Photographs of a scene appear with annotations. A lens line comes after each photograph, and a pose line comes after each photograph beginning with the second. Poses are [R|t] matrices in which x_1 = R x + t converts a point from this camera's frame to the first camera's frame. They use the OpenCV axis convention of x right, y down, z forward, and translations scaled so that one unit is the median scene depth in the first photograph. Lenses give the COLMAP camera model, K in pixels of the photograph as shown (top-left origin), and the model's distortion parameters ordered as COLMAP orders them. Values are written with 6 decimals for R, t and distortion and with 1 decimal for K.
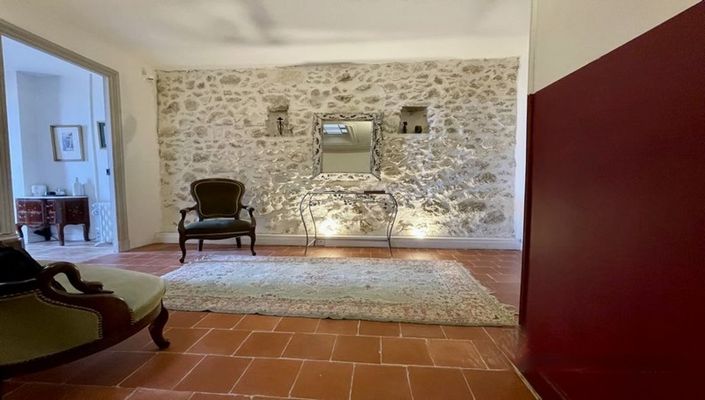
lens RADIAL K [[278.4, 0, 352.5], [0, 278.4, 200.0], [0, 0, 1]] dist [-0.000433, -0.000104]
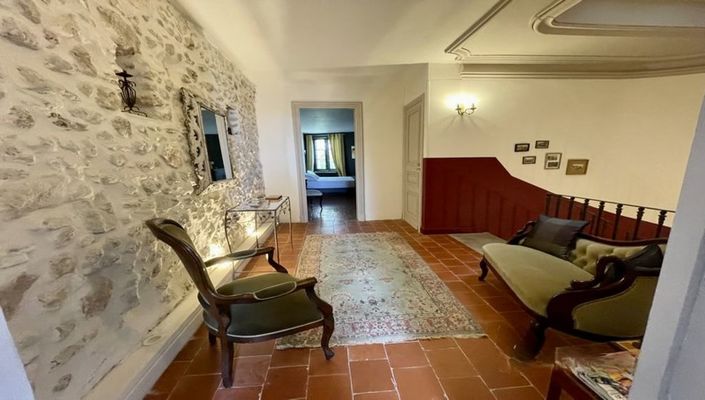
lens RADIAL K [[278.4, 0, 352.5], [0, 278.4, 200.0], [0, 0, 1]] dist [-0.000433, -0.000104]
pose [[-0.168222, -0.146334, 0.974827, -0.813693], [0.055506, 0.985945, 0.157582, -0.139544], [-0.984185, 0.080618, -0.157735, 0.728514]]
